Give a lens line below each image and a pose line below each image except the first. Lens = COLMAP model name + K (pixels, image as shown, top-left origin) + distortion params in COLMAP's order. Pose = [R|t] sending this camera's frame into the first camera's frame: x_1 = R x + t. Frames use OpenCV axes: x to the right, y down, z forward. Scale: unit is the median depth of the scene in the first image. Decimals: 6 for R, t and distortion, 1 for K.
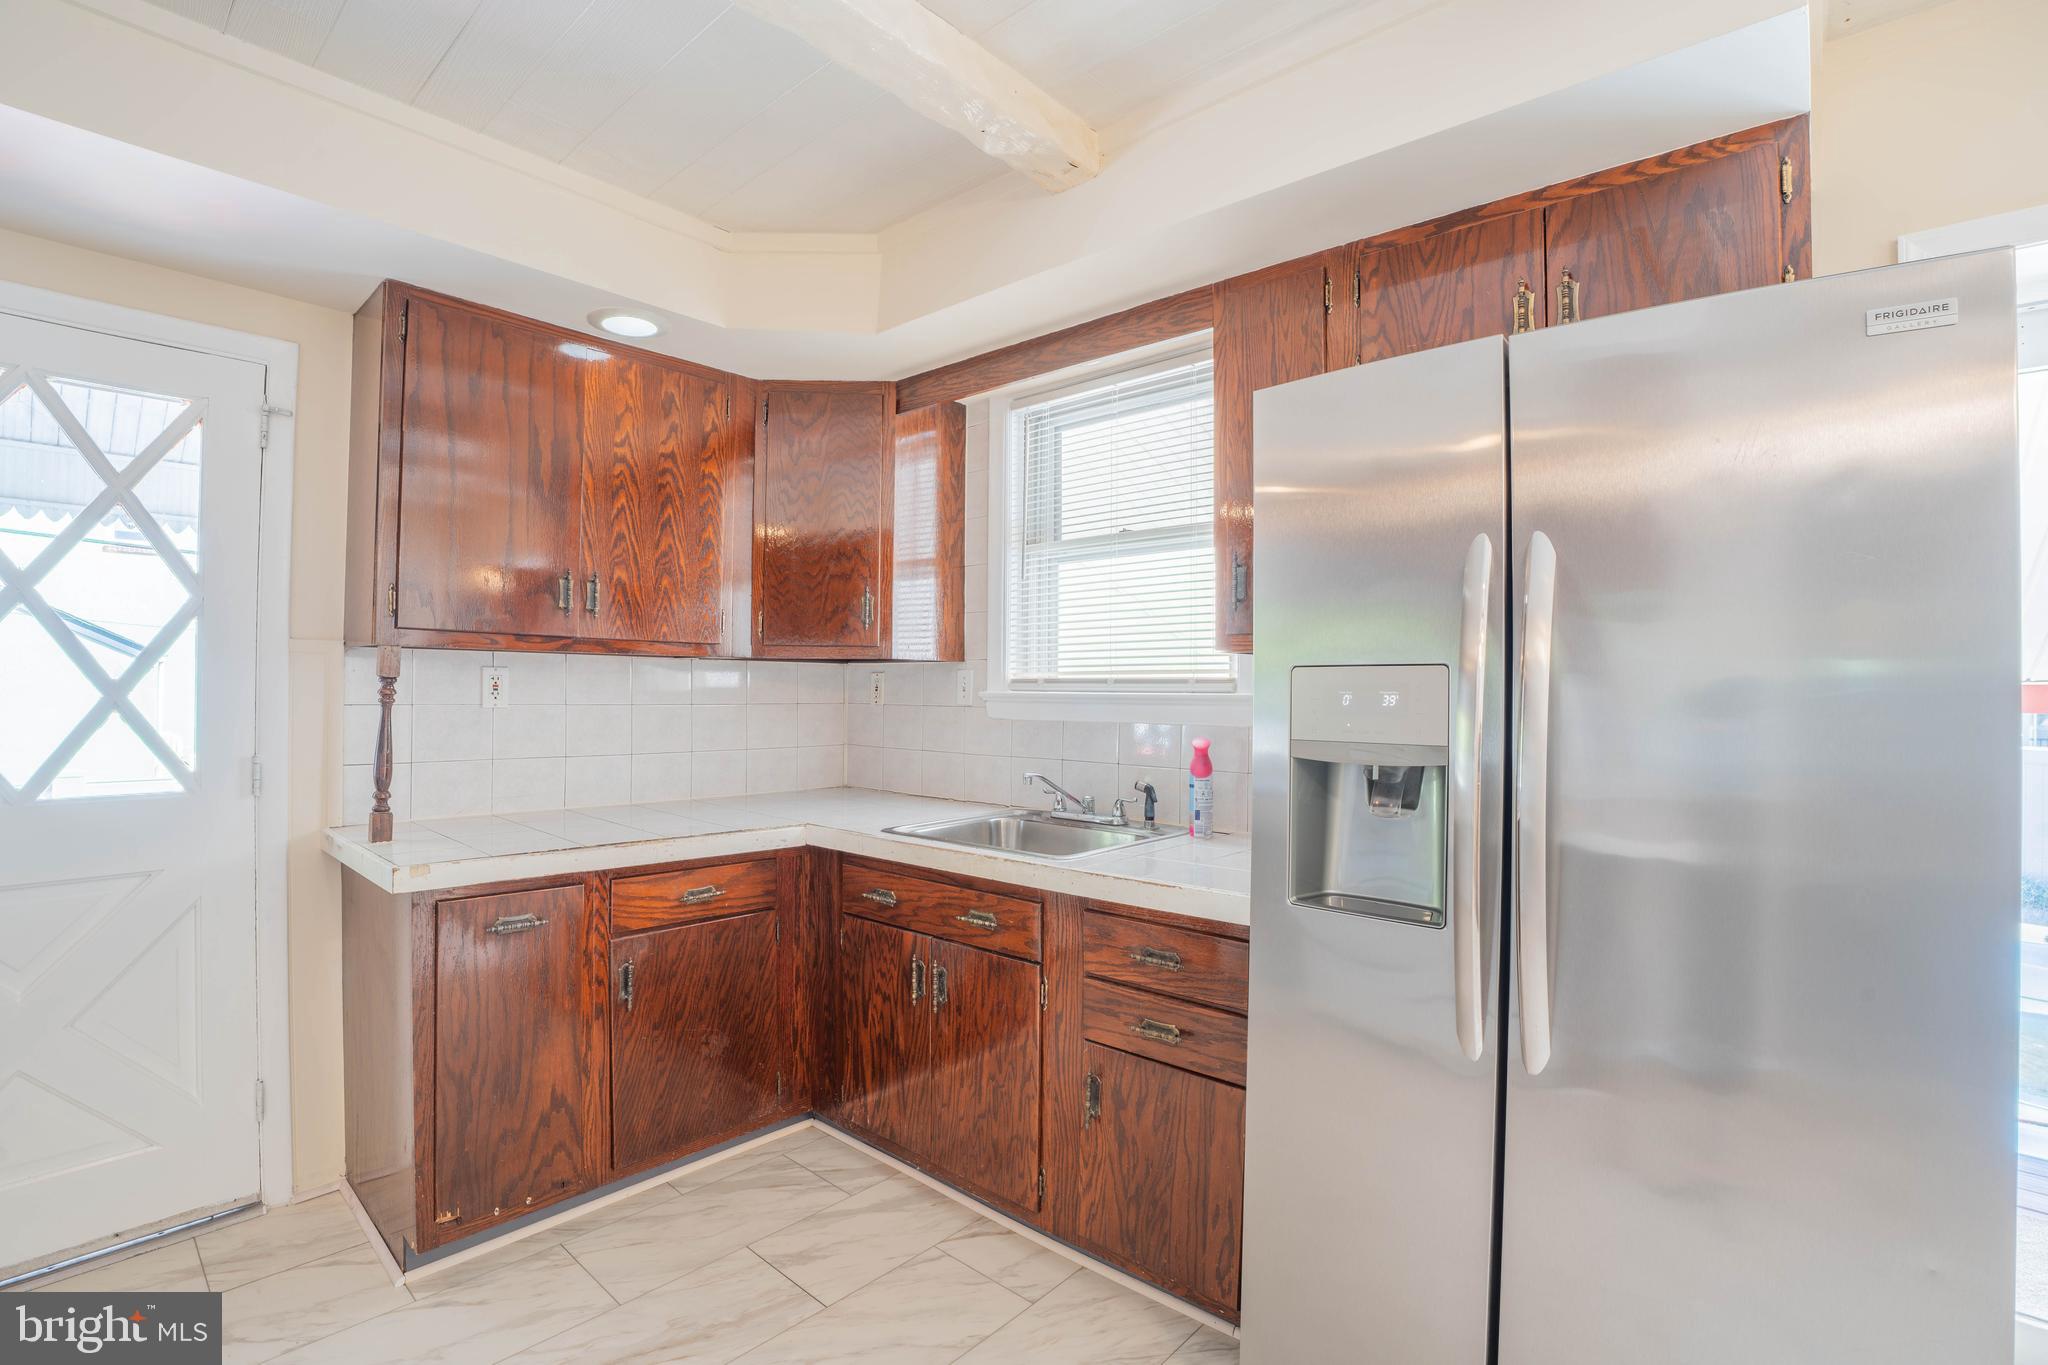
lens RADIAL K [[938.7, 0, 1028.0], [0, 938.7, 689.6], [0, 0, 1]] dist [-0.045343, 0.005032]
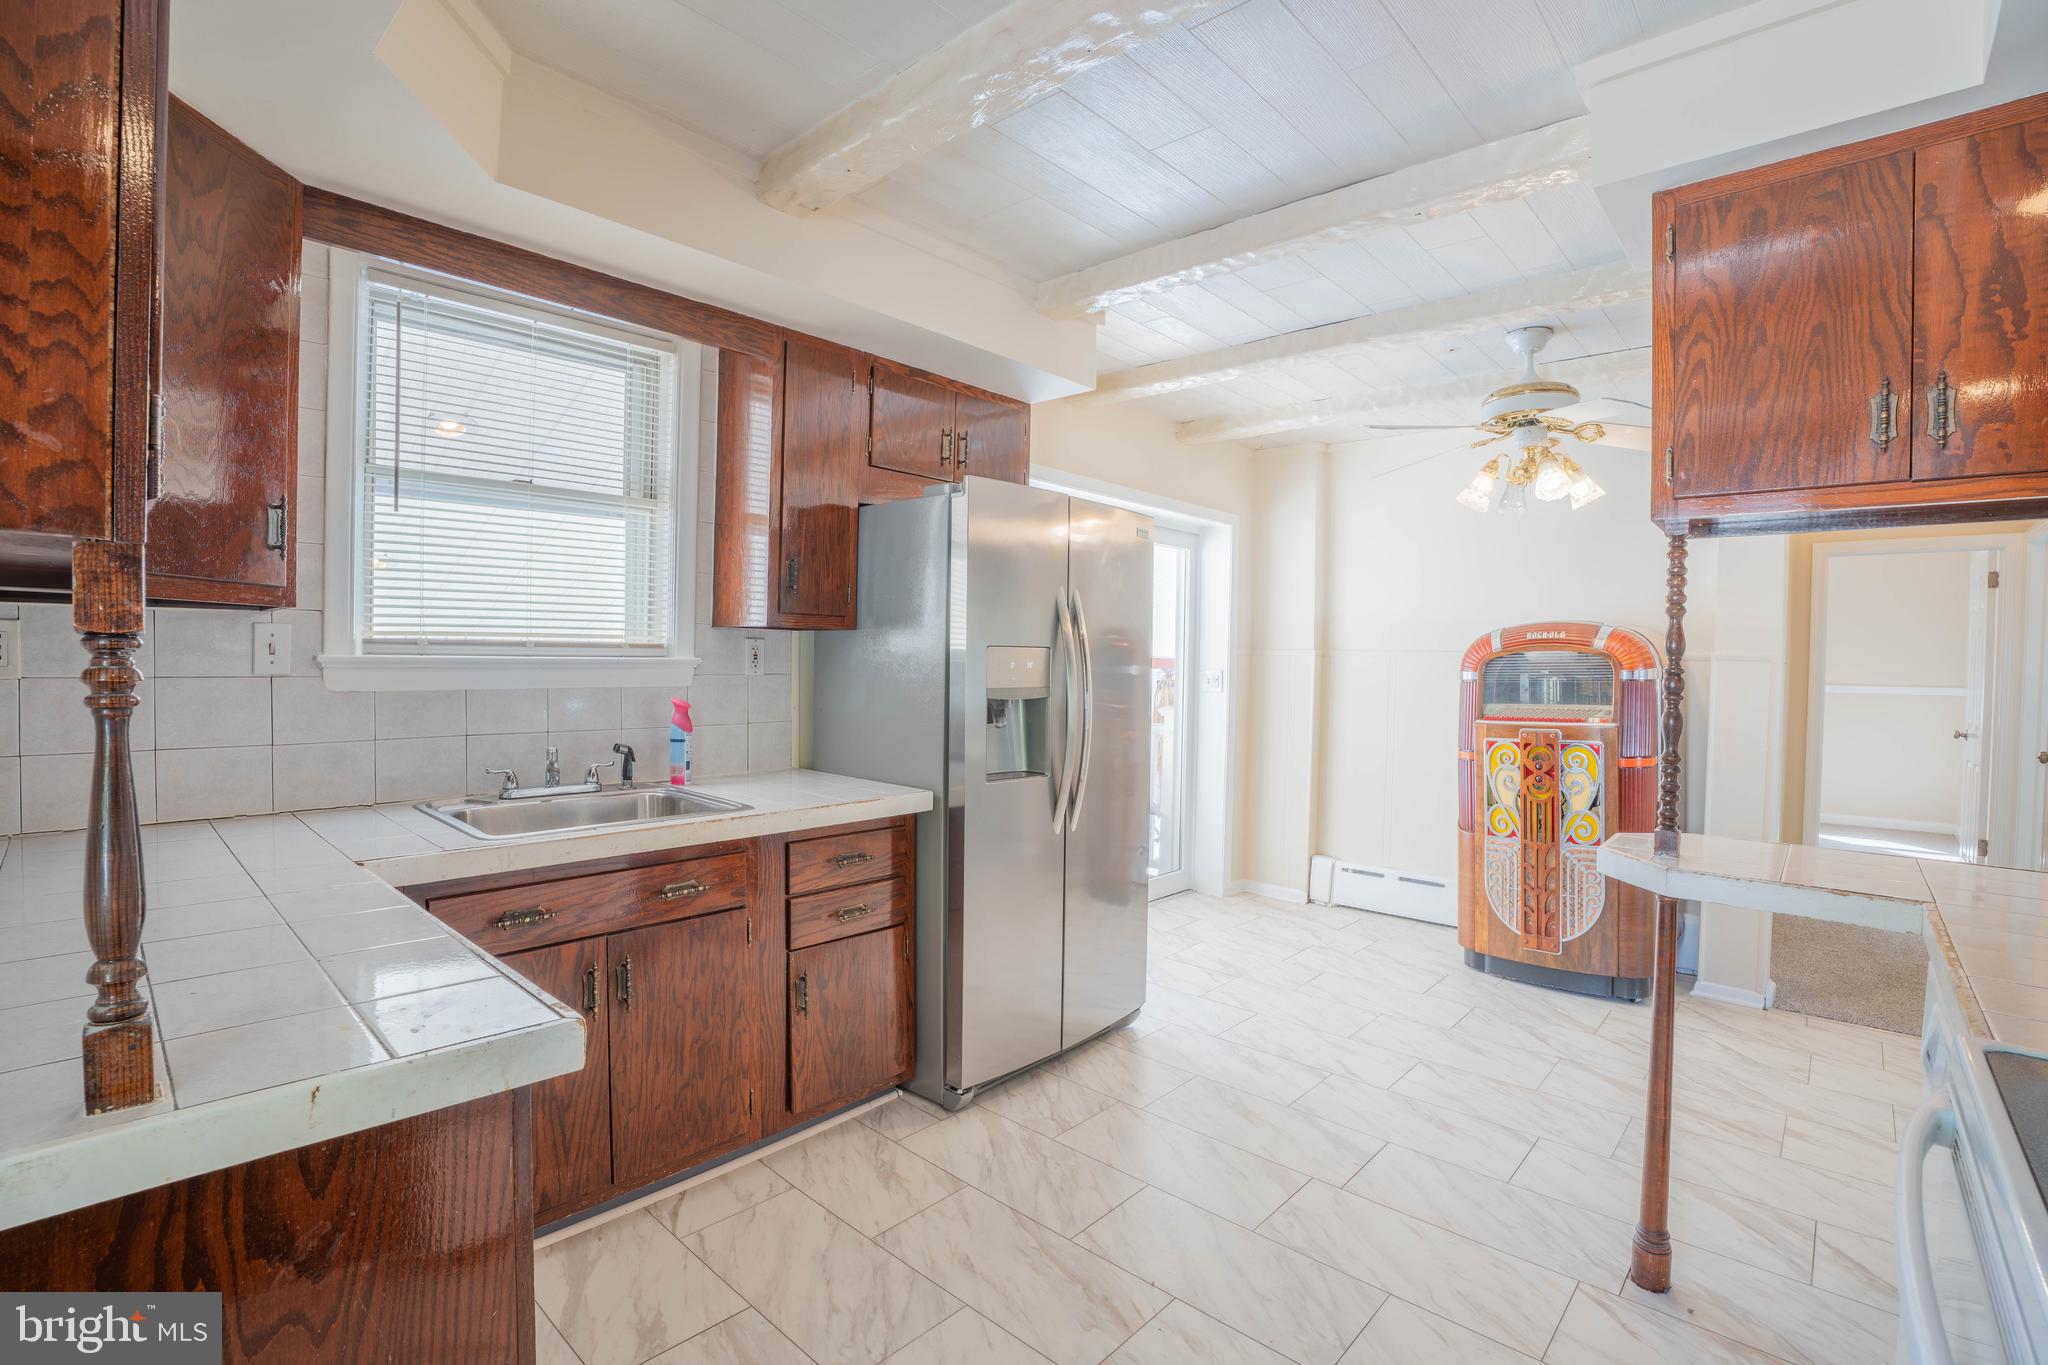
lens RADIAL K [[938.7, 0, 1018.4], [0, 938.7, 670.2], [0, 0, 1]] dist [-0.045343, 0.005032]
pose [[0.032704, -0.021197, 0.999240, -0.886570], [-0.013262, 0.999678, 0.021640, -0.010962], [-0.999377, -0.013960, 0.032412, 0.539378]]
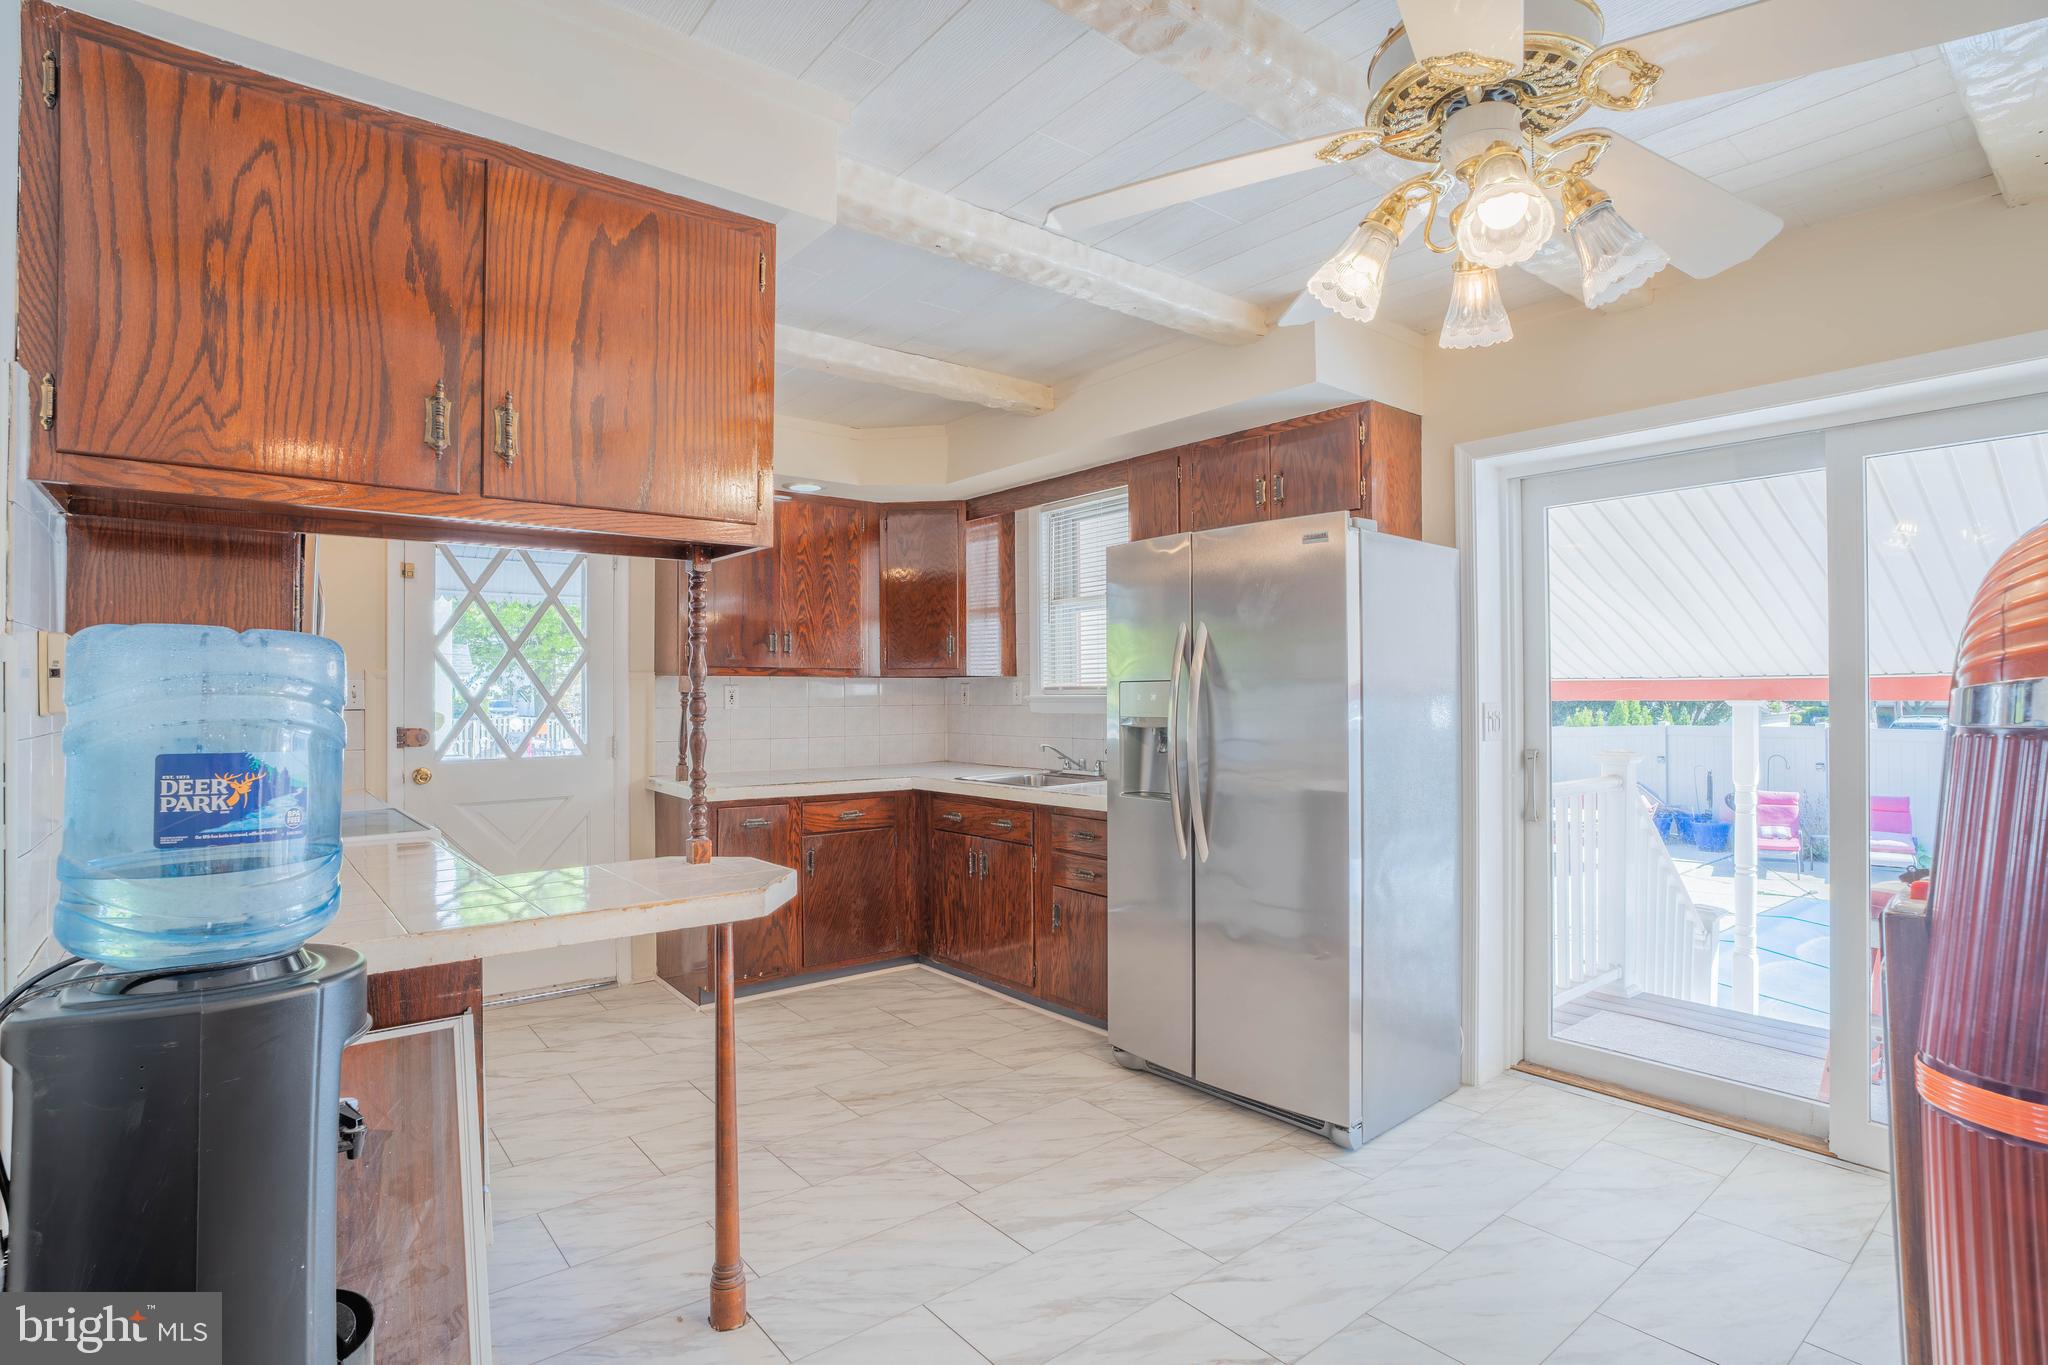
lens RADIAL K [[1006.2, 0, 1034.8], [0, 1006.2, 691.0], [0, 0, 1]] dist [-0.005978, -0.000835]
pose [[0.987622, -0.015619, -0.156071, 0.267413], [0.015081, 0.999876, -0.004633, 0.002998], [0.156124, 0.002222, 0.987735, -0.754668]]
